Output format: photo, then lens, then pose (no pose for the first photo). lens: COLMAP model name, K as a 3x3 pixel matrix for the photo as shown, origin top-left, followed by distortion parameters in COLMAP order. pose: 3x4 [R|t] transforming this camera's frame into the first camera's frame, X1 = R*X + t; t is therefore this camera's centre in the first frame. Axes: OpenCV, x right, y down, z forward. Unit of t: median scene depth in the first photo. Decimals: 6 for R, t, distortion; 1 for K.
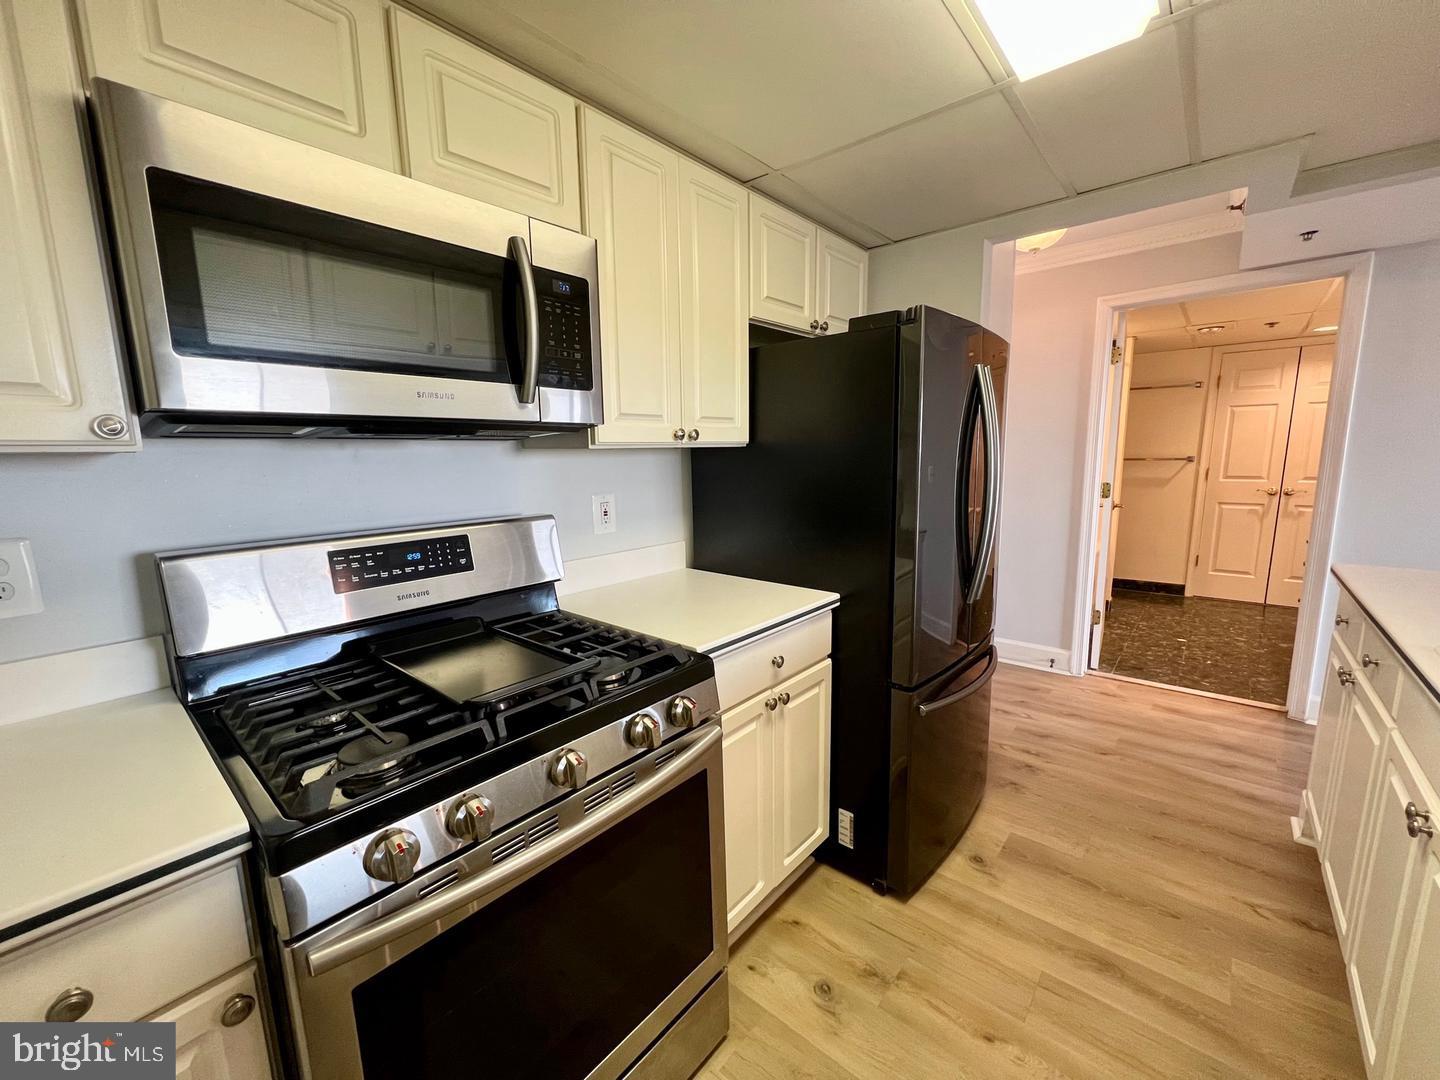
lens RADIAL K [[580.1, 0, 721.7], [0, 580.1, 542.0], [0, 0, 1]] dist [-0.000423, 0.000002]
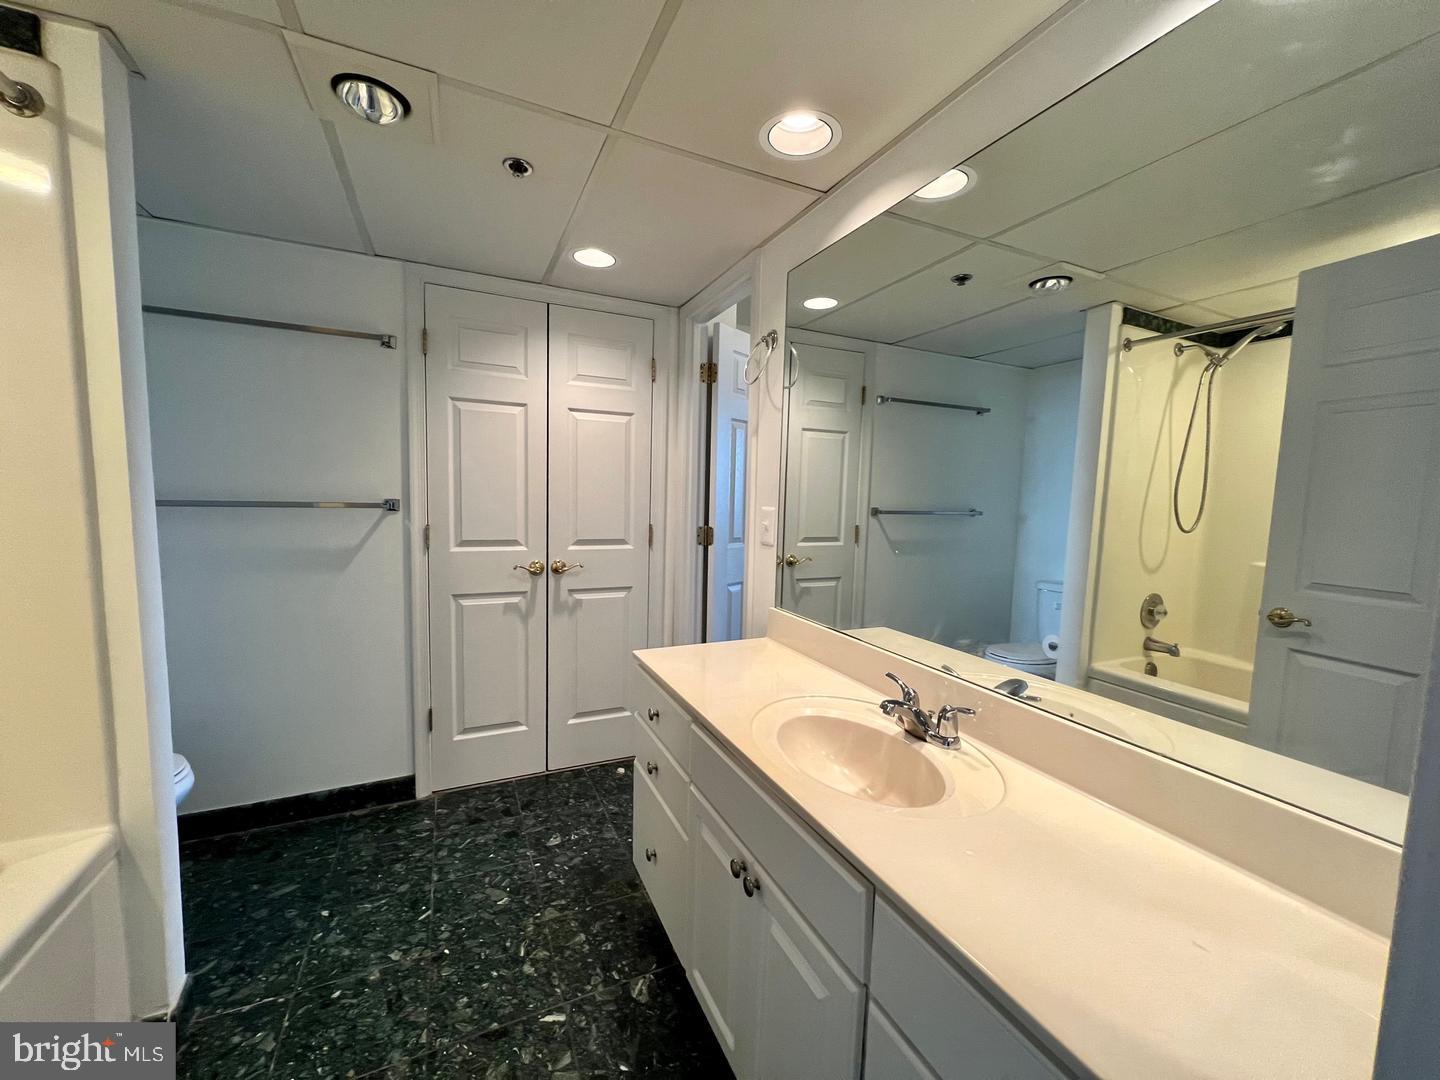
lens RADIAL K [[575.7, 0, 722.1], [0, 575.7, 544.6], [0, 0, 1]] dist [0.000556, -0.000607]
pose [[0.415888, -0.053645, 0.907832, 0.528169], [0.110991, 0.993790, 0.007878, -0.091735], [-0.902618, 0.097485, 0.419259, 0.606316]]
